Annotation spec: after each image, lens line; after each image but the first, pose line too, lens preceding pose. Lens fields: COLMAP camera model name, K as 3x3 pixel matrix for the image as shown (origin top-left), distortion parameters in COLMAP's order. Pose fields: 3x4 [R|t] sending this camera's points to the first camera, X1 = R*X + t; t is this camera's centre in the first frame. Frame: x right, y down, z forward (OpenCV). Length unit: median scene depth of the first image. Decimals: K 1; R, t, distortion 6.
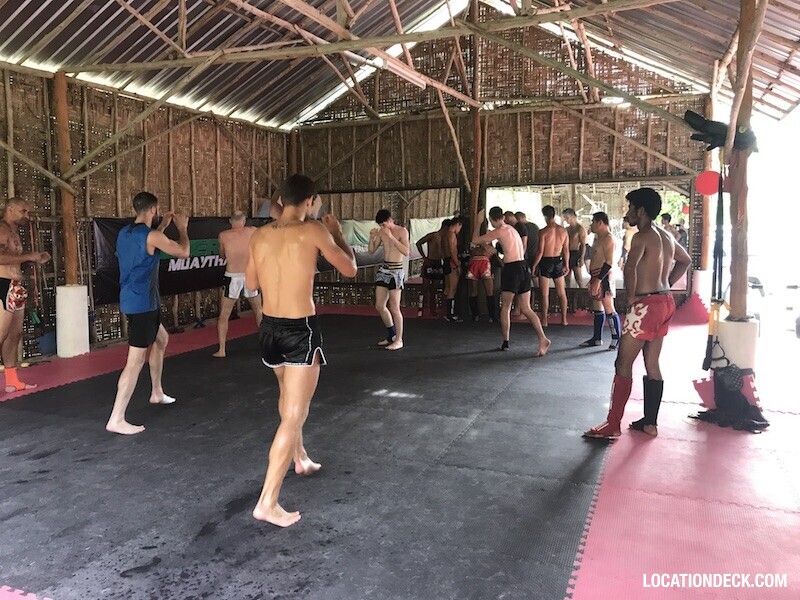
lens RADIAL K [[663.6, 0, 396.9], [0, 663.6, 296.6], [0, 0, 1]] dist [0.012832, -0.001063]
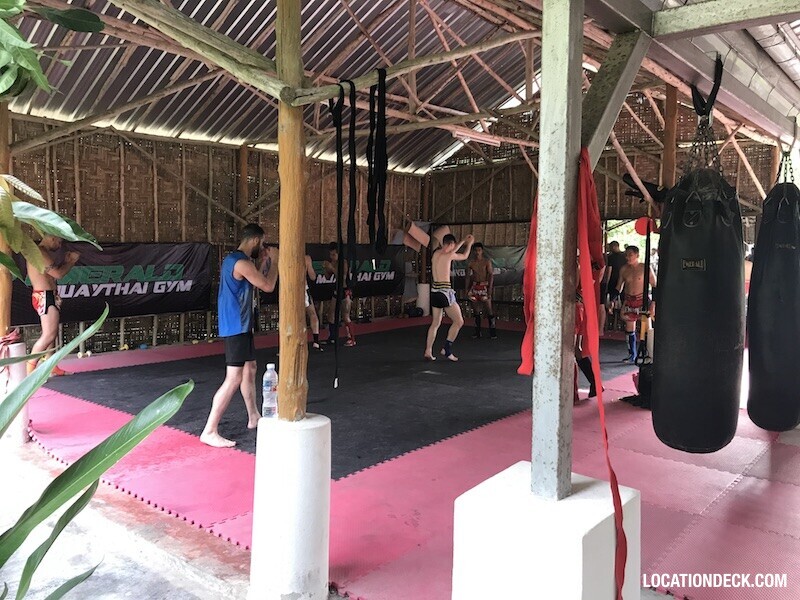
lens RADIAL K [[656.9, 0, 399.8], [0, 656.9, 297.2], [0, 0, 1]] dist [0.014736, -0.002227]
pose [[0.955184, 0.036572, -0.293745, 0.183401], [-0.047277, 0.998448, -0.029423, 0.018143], [0.292213, 0.041992, 0.955431, -0.191026]]
